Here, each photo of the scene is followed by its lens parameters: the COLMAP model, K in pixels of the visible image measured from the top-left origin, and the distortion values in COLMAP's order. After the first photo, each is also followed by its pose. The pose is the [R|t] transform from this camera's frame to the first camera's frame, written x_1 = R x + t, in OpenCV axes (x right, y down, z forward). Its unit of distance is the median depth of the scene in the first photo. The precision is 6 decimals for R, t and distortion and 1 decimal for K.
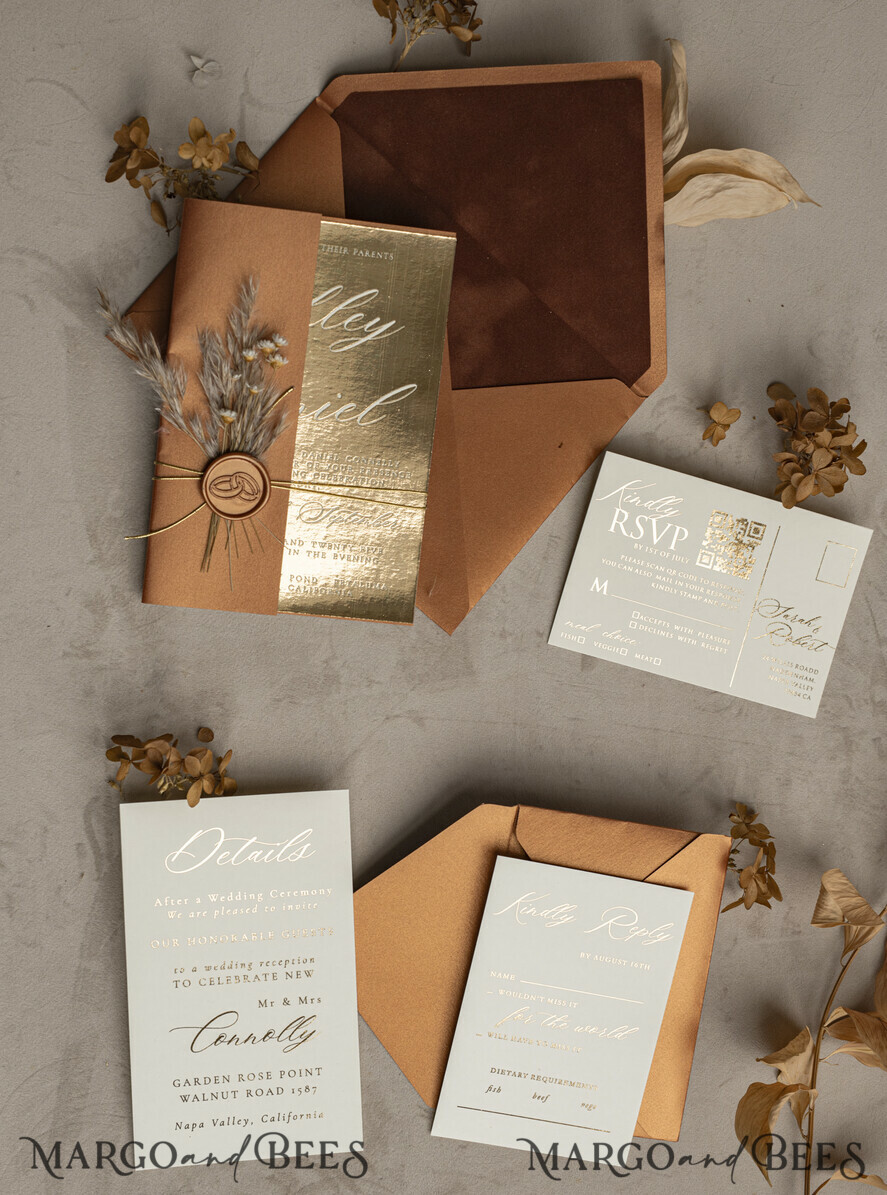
lens RADIAL K [[2214.9, 0, 366.7], [0, 2214.9, 597.7], [0, 0, 1]] dist [-0.015468, 0.000000]
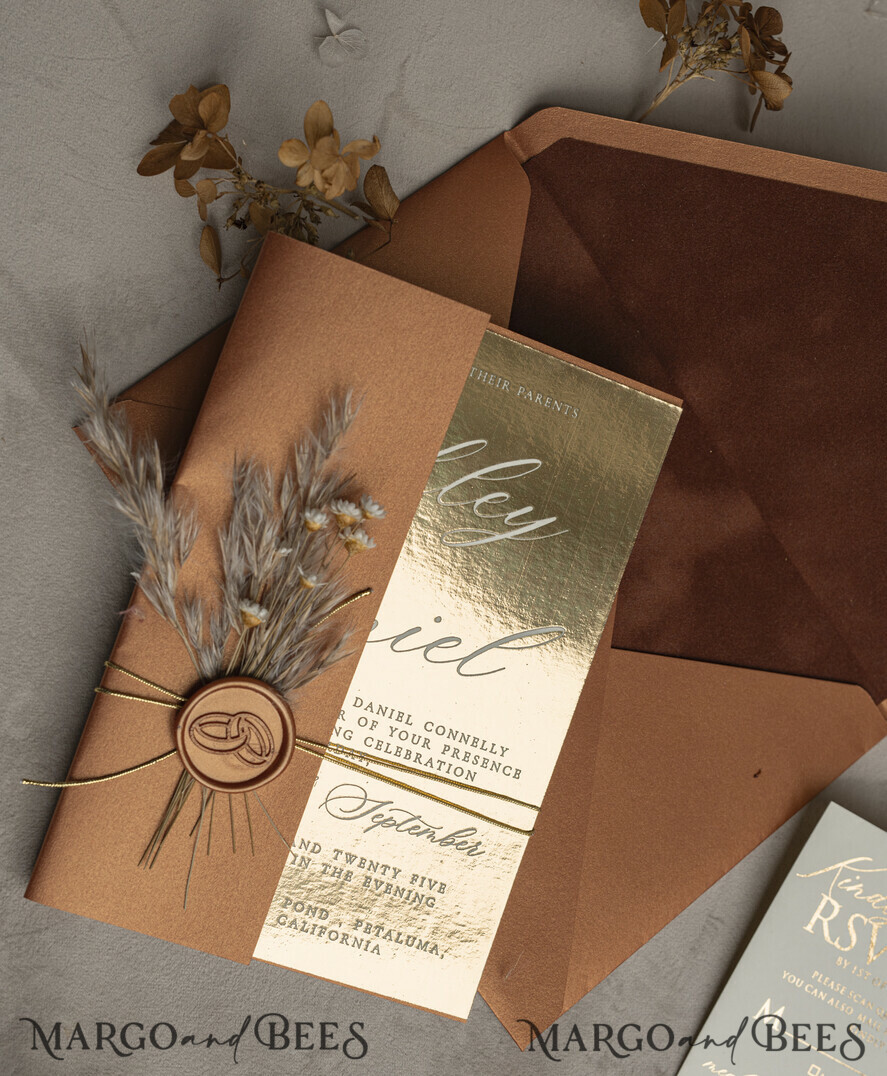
lens RADIAL K [[2012.2, 0, 432.3], [0, 2012.2, 531.1], [0, 0, 1]] dist [-0.019429, 0.000000]
pose [[0.967061, 0.231158, 0.106574, -0.076275], [-0.220129, 0.969713, -0.105832, -0.056629], [-0.127810, 0.078886, 0.988656, 0.466996]]
